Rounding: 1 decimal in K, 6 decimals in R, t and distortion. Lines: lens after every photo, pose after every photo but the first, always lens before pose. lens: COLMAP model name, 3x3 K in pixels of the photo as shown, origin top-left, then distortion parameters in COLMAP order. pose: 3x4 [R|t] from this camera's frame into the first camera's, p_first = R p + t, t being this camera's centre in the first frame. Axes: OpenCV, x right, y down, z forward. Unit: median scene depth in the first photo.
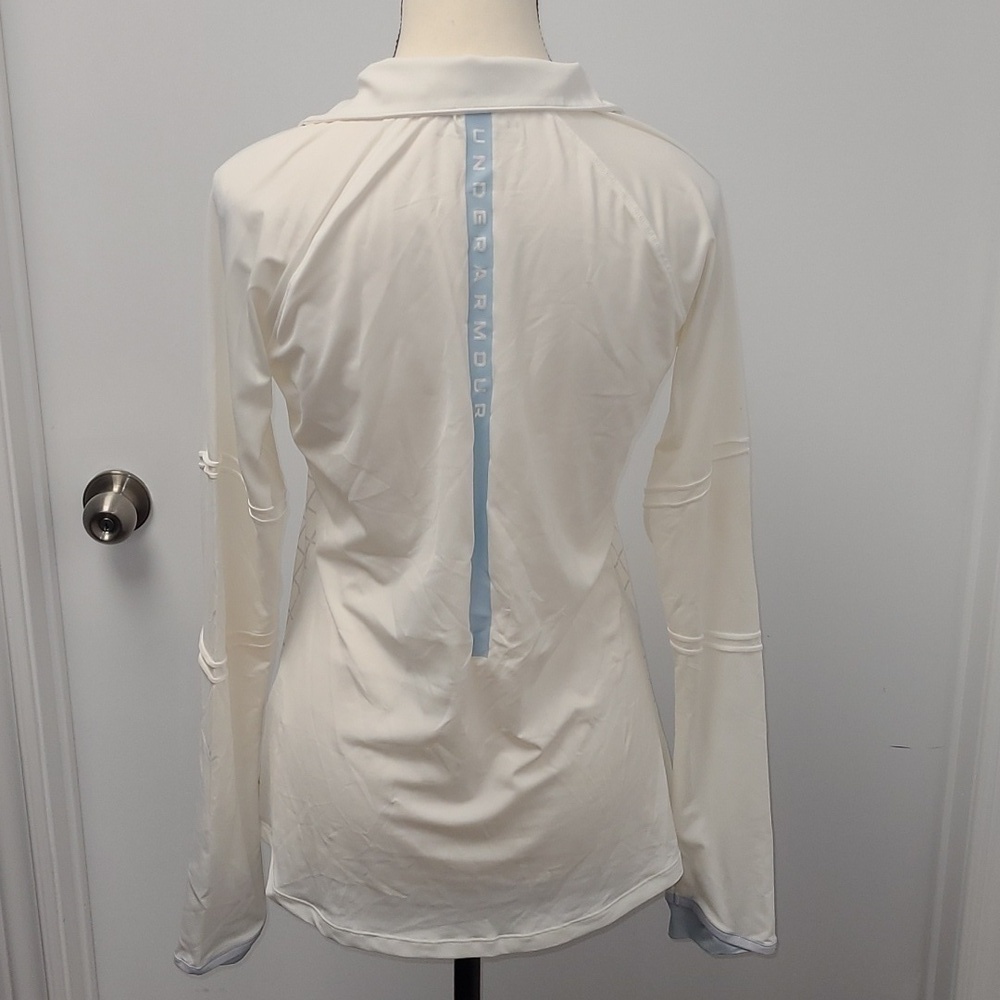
lens RADIAL K [[1365.9, 0, 500.0], [0, 1365.9, 500.0], [0, 0, 1]] dist [0.036444, 0.013726]
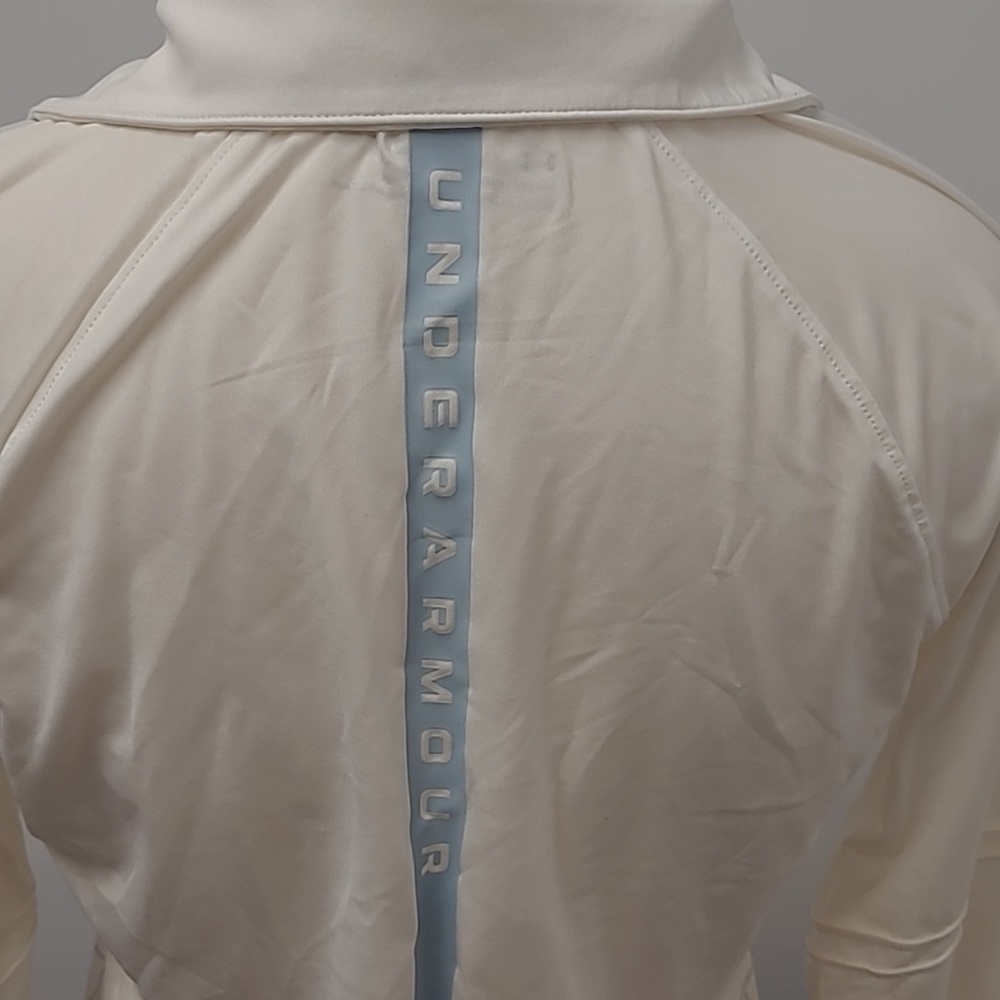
lens RADIAL K [[1434.3, 0, 520.0], [0, 1434.3, 499.7], [0, 0, 1]] dist [0.029056, 0.053844]
pose [[0.998277, 0.043094, -0.039815, 0.023624], [-0.039724, 0.995852, 0.081854, -0.212593], [0.043177, -0.080132, 0.995849, 0.600045]]
